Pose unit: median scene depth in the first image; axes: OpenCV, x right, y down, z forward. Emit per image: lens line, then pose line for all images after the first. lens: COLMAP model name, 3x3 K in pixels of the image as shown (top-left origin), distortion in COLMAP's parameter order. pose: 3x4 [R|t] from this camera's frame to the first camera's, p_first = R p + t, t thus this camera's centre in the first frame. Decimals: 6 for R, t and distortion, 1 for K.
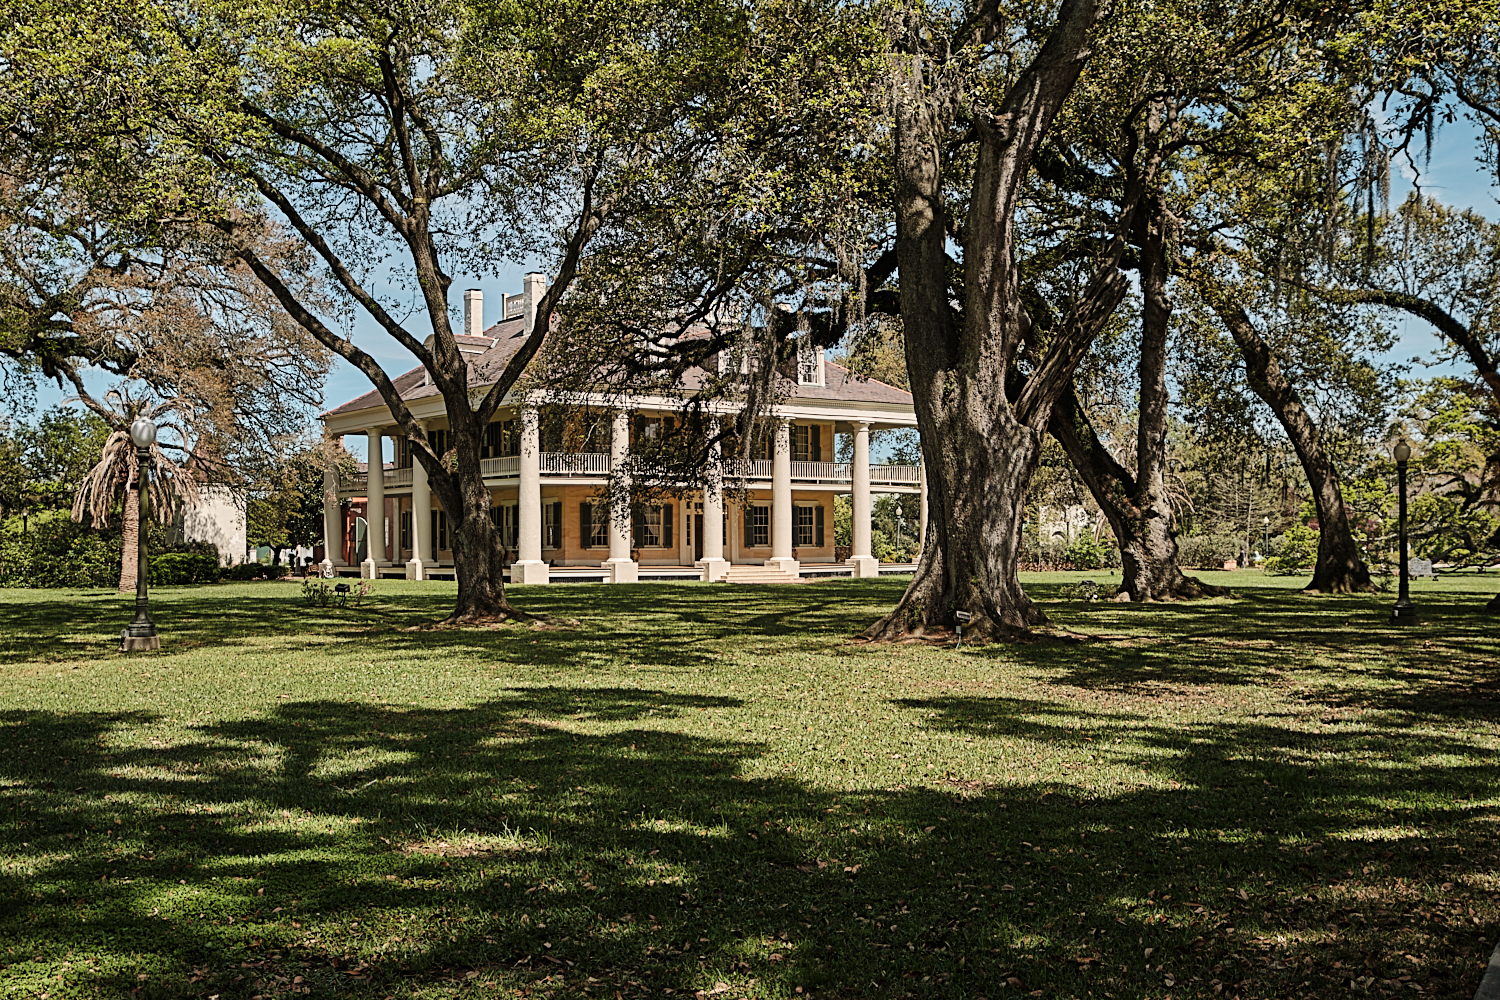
lens RADIAL K [[1538.0, 0, 747.8], [0, 1538.0, 502.8], [0, 0, 1]] dist [-0.003530, 0.000000]
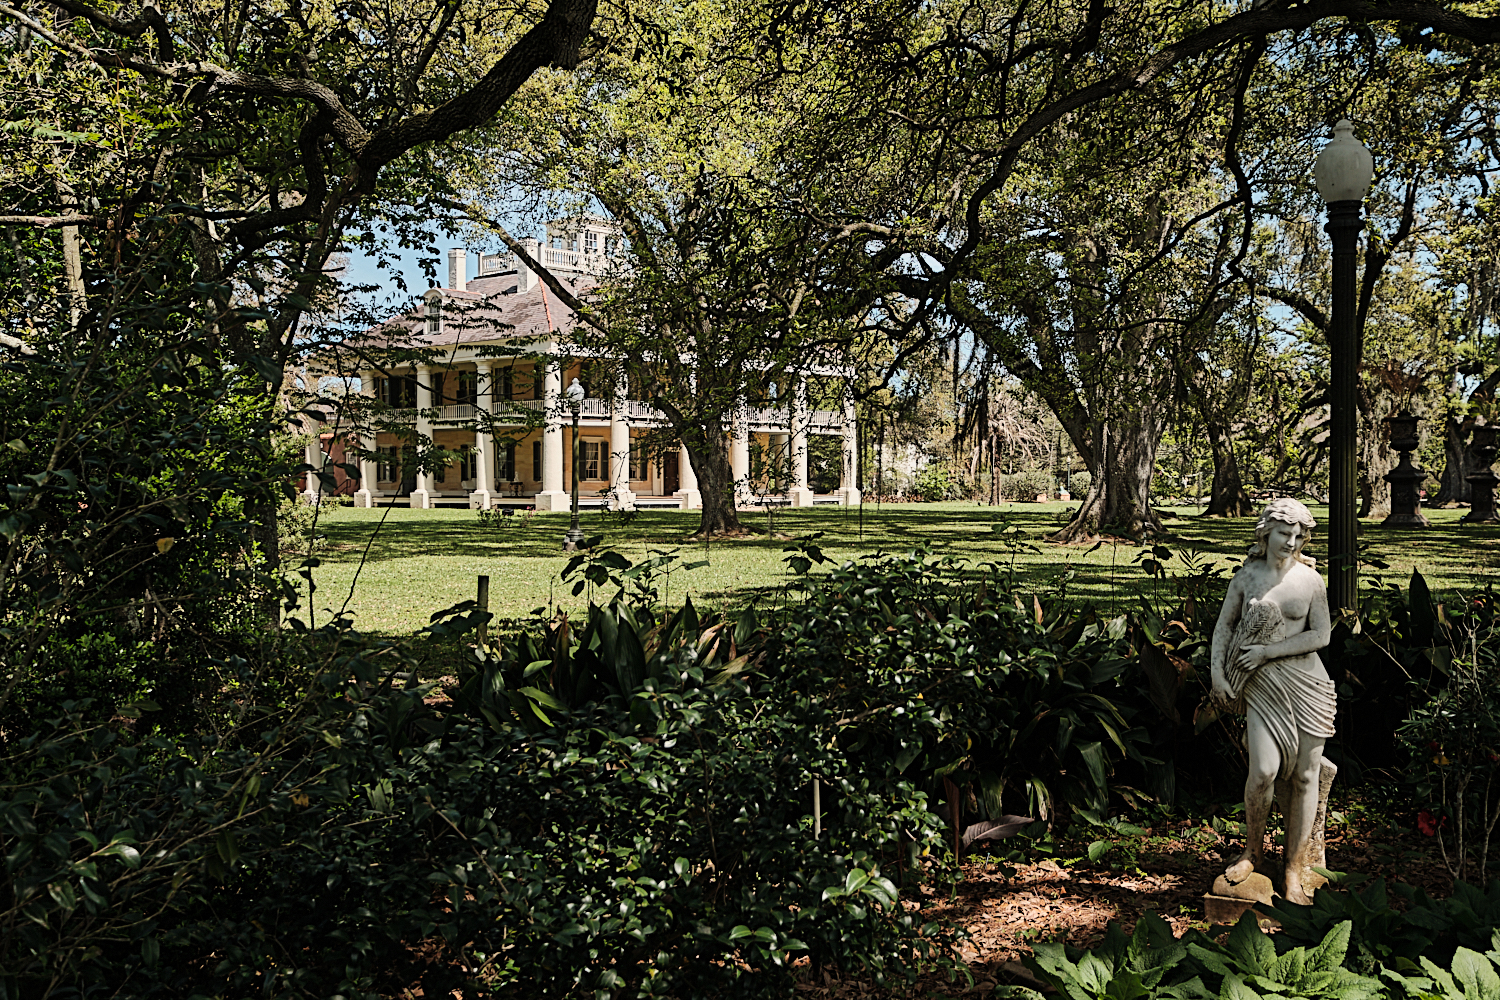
lens RADIAL K [[1538.0, 0, 759.8], [0, 1538.0, 501.9], [0, 0, 1]] dist [-0.003530, 0.000000]
pose [[0.981974, 0.002774, 0.188997, -0.403040], [-0.010687, 0.999108, 0.040863, -0.005941], [-0.188715, -0.042147, 0.981127, -0.324390]]
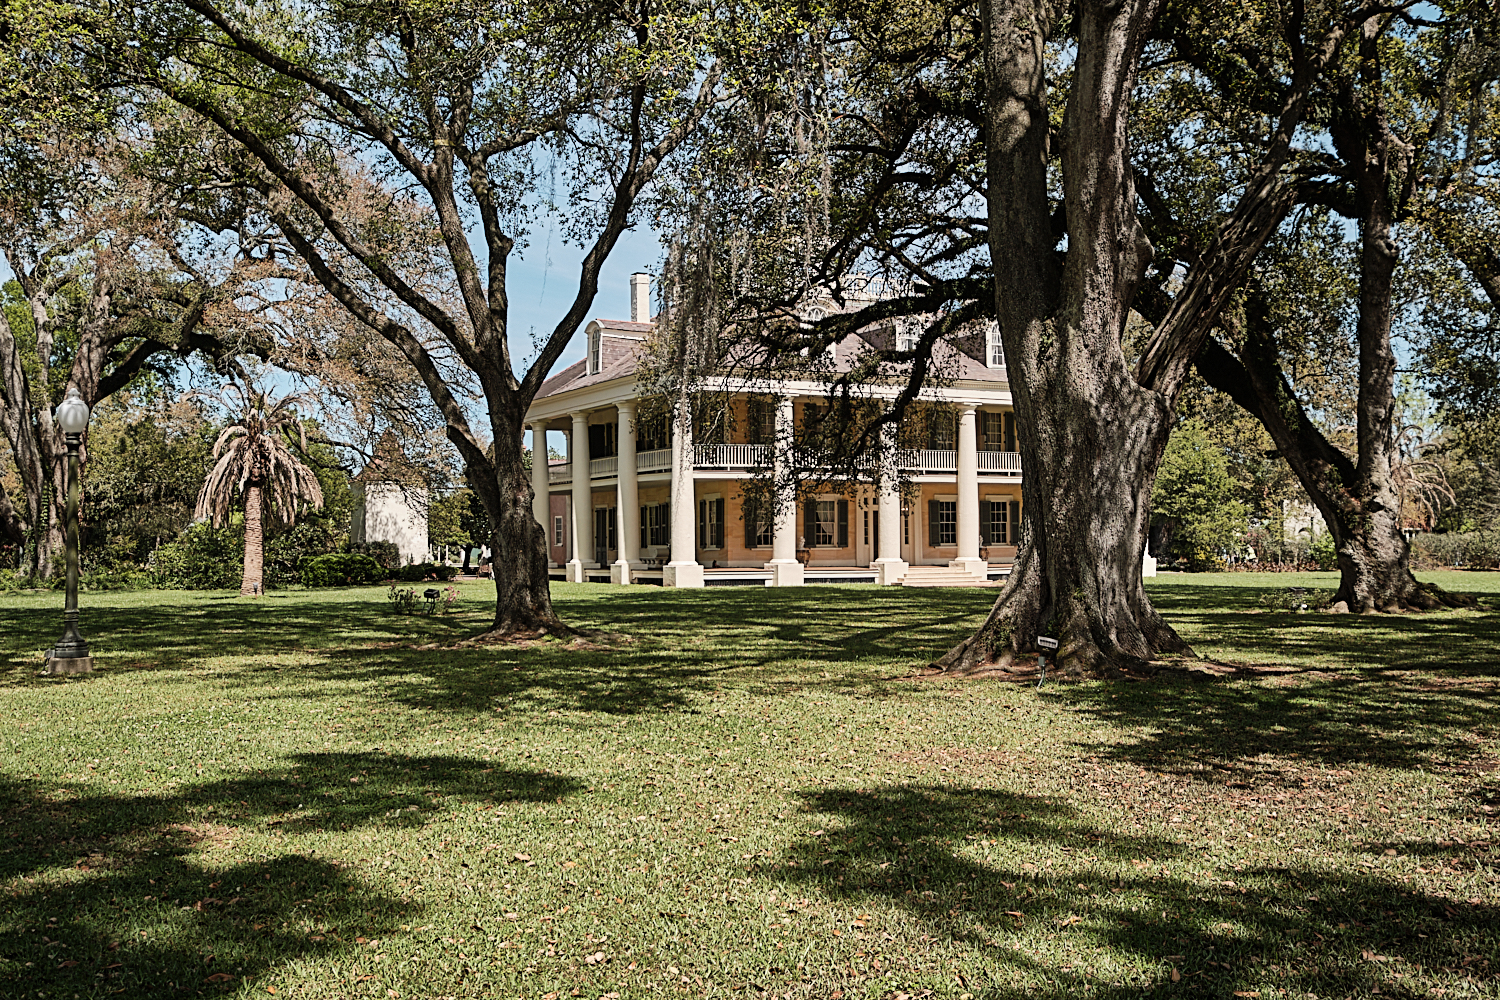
lens RADIAL K [[1538.0, 0, 745.2], [0, 1538.0, 504.2], [0, 0, 1]] dist [-0.003530, 0.000000]
pose [[0.986478, -0.006062, -0.163783, 0.090404], [0.006482, 0.999977, 0.002030, 0.002886], [0.163767, -0.003064, 0.986494, 0.185907]]
